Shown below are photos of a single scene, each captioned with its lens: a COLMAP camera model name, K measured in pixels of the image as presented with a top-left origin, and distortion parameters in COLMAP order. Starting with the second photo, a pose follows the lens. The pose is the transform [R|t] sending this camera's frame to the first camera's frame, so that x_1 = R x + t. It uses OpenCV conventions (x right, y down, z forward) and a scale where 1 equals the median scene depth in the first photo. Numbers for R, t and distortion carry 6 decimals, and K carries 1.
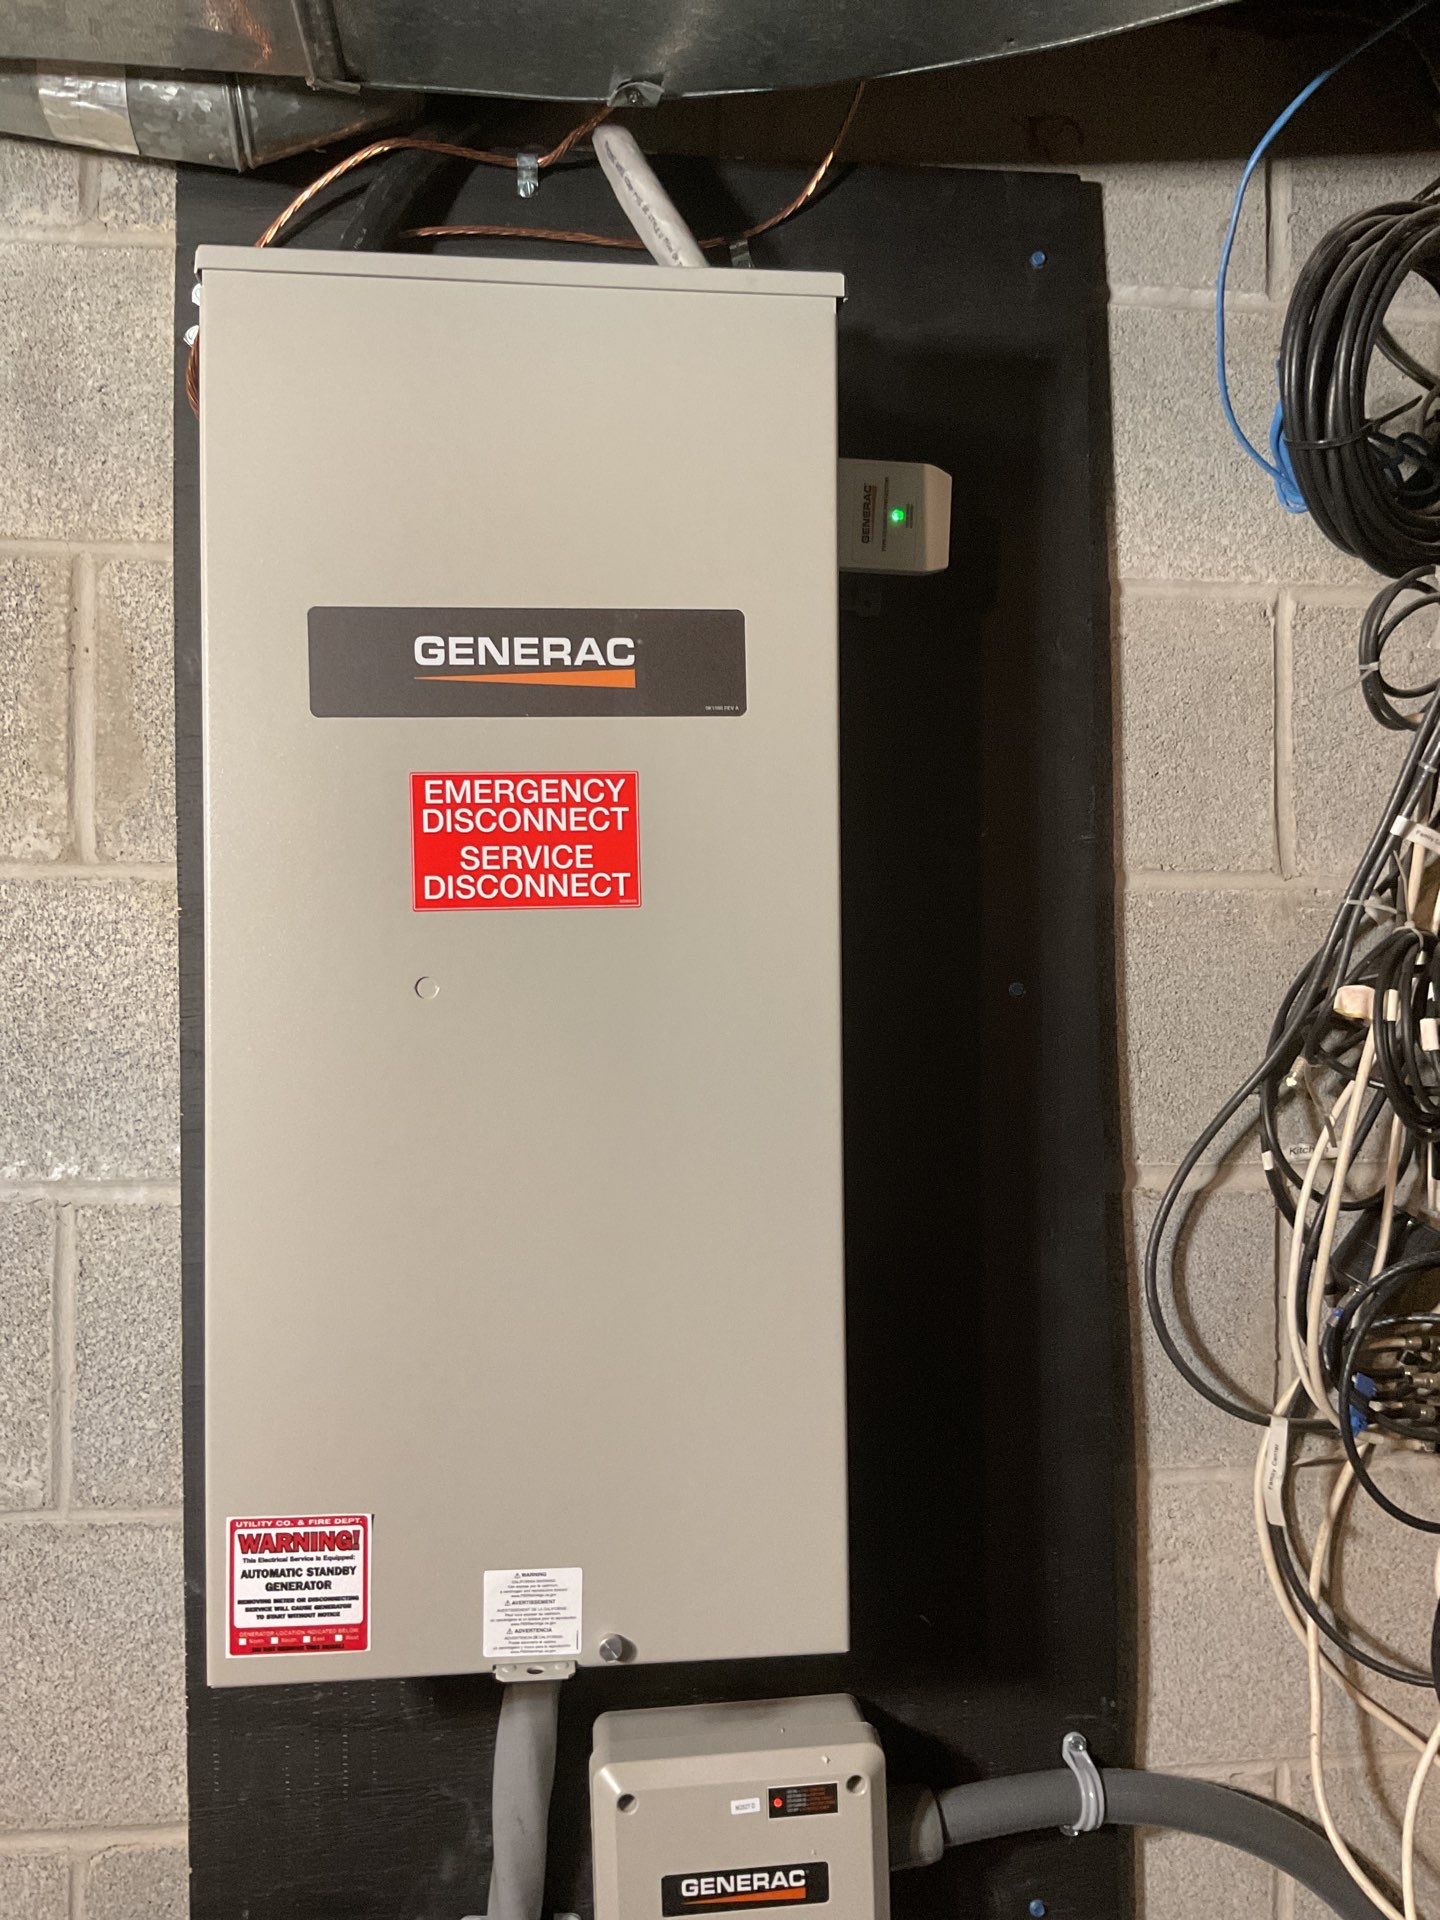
lens RADIAL K [[1543.3, 0, 720.0], [0, 1543.3, 960.0], [0, 0, 1]] dist [-0.004638, -0.051446]
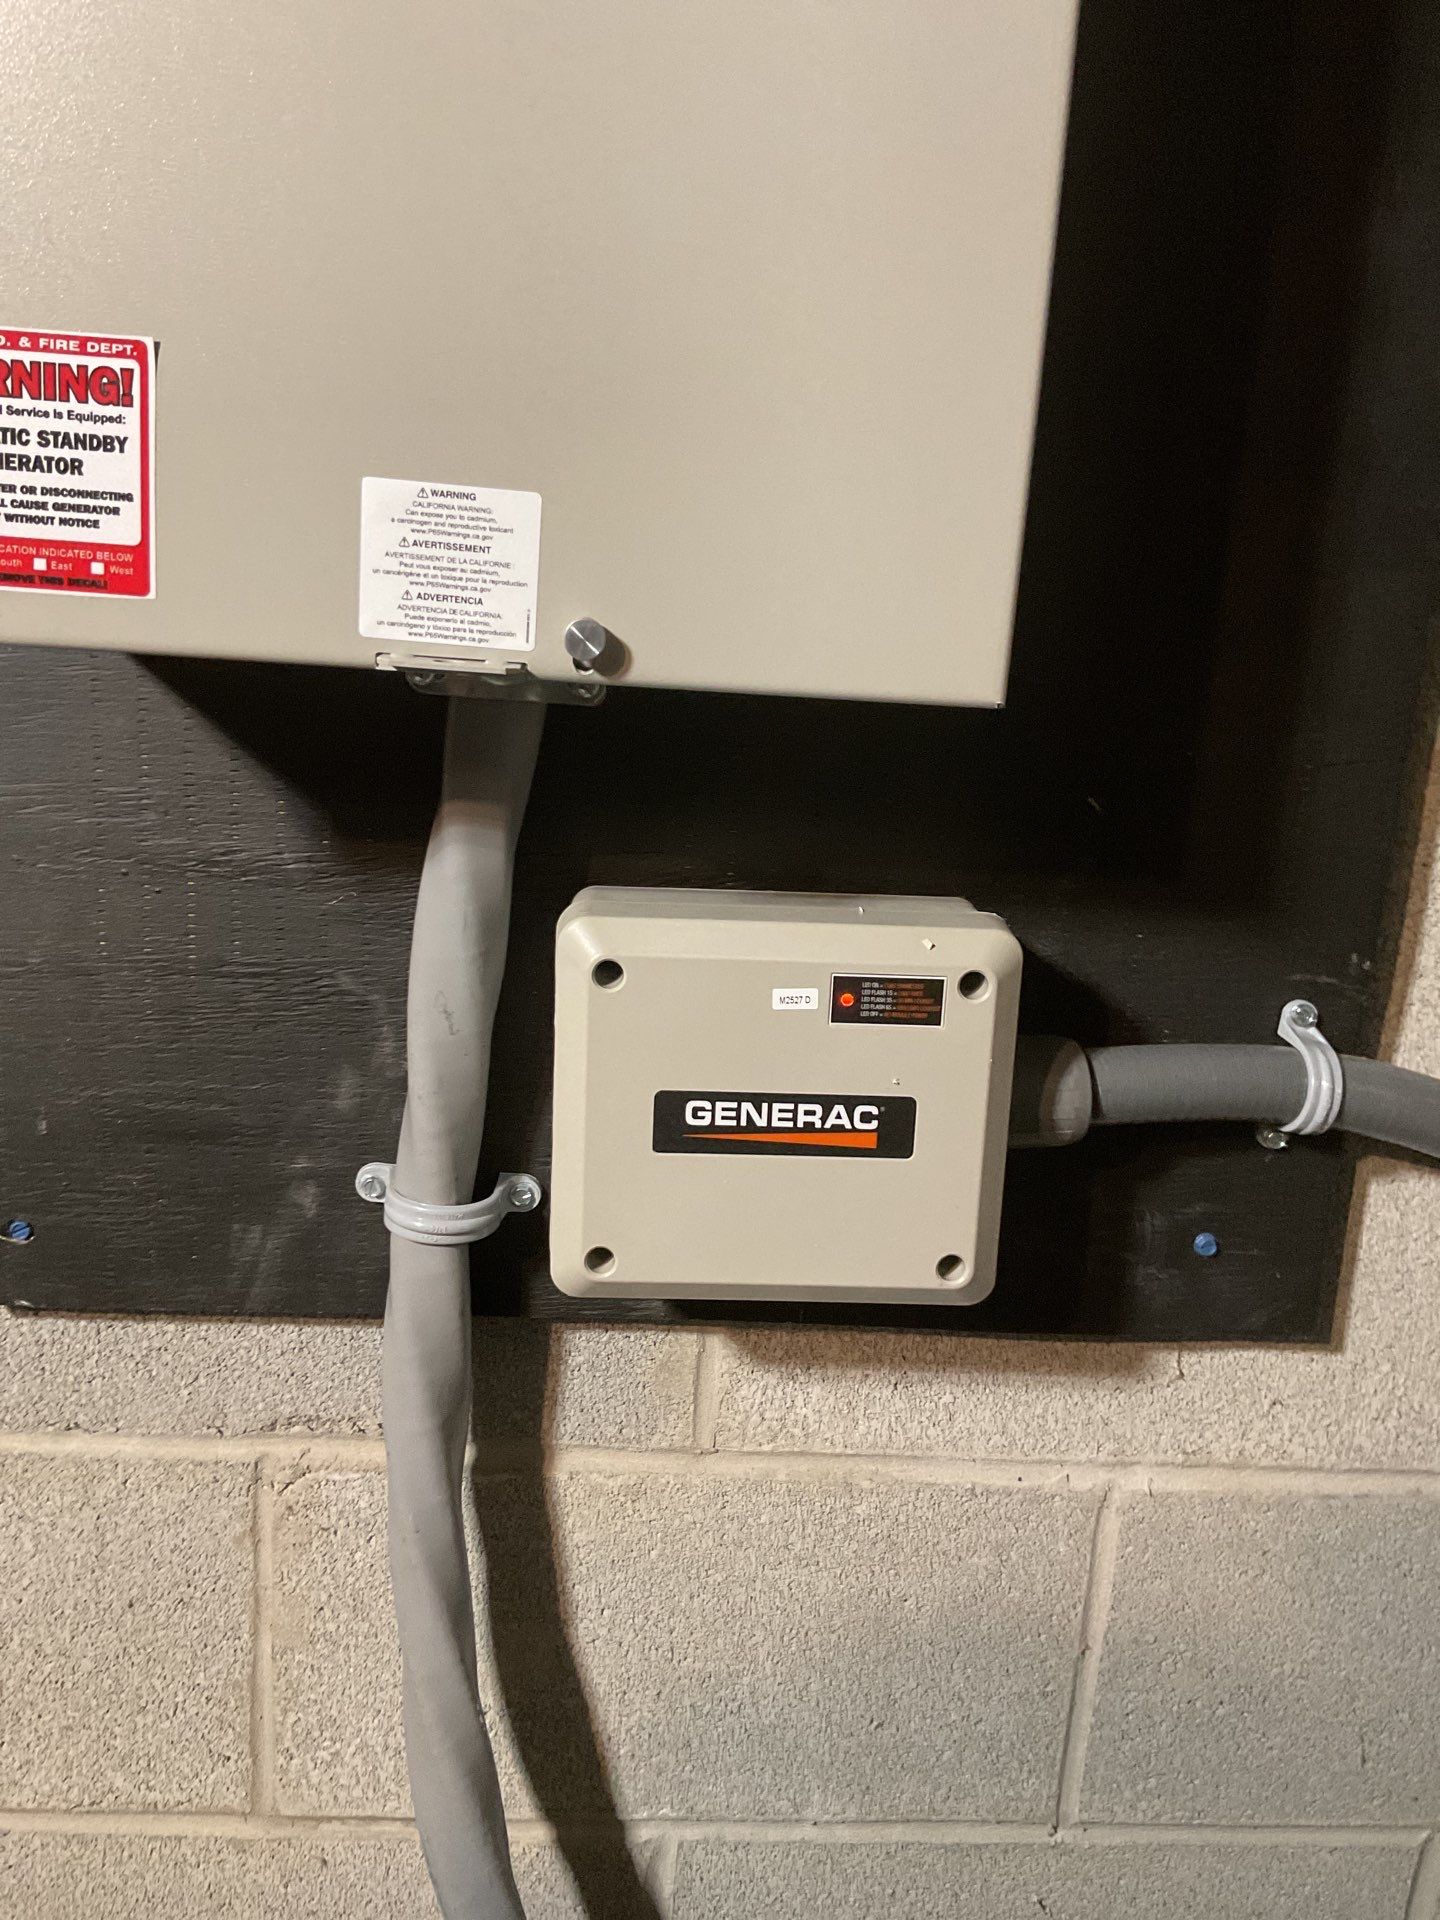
lens RADIAL K [[1592.2, 0, 720.0], [0, 1592.2, 960.0], [0, 0, 1]] dist [0.080243, -0.209814]
pose [[0.995631, 0.085451, -0.037646, 0.009081], [-0.072221, 0.960259, 0.269606, 0.365664], [0.059188, -0.265709, 0.962235, 0.376574]]
